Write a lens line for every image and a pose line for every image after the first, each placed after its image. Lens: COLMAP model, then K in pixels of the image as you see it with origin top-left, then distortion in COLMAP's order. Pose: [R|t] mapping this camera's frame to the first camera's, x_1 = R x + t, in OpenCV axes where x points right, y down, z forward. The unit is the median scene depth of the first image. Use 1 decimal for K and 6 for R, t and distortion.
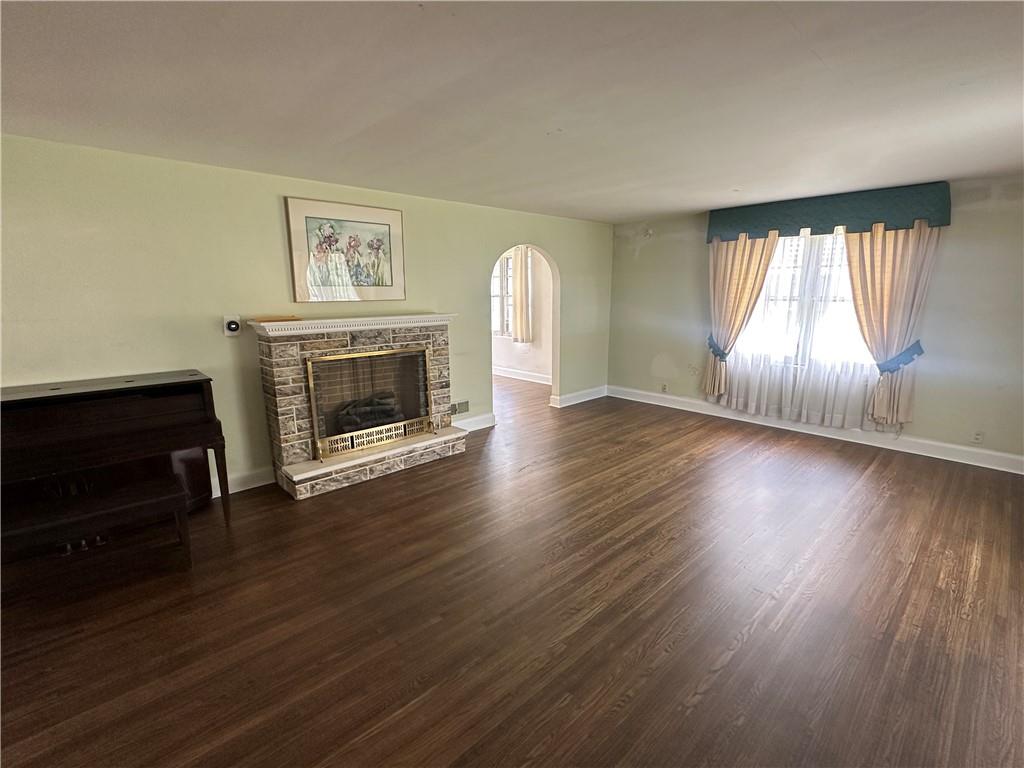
lens RADIAL K [[471.6, 0, 513.0], [0, 471.6, 383.9], [0, 0, 1]] dist [-0.003275, -0.000423]
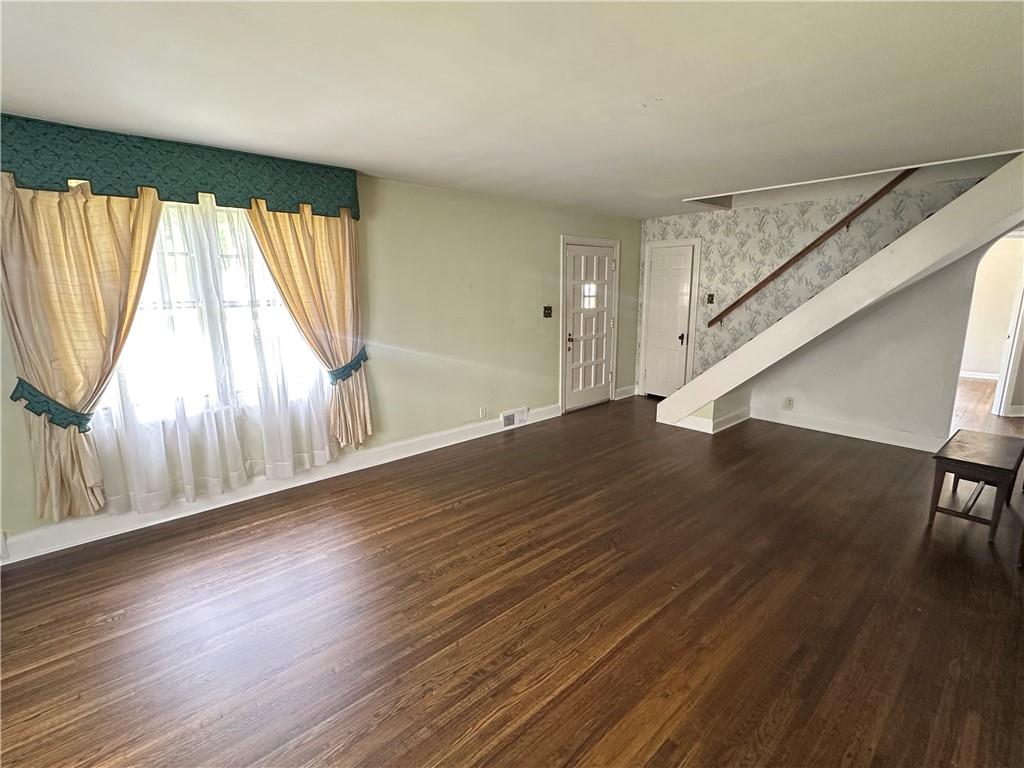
lens RADIAL K [[471.6, 0, 511.4], [0, 471.6, 381.6], [0, 0, 1]] dist [-0.003275, -0.000423]
pose [[-0.999341, 0.008131, 0.035376, 0.272111], [0.021814, 0.913486, 0.406284, -0.368765], [-0.029012, 0.406788, -0.913062, 1.712122]]
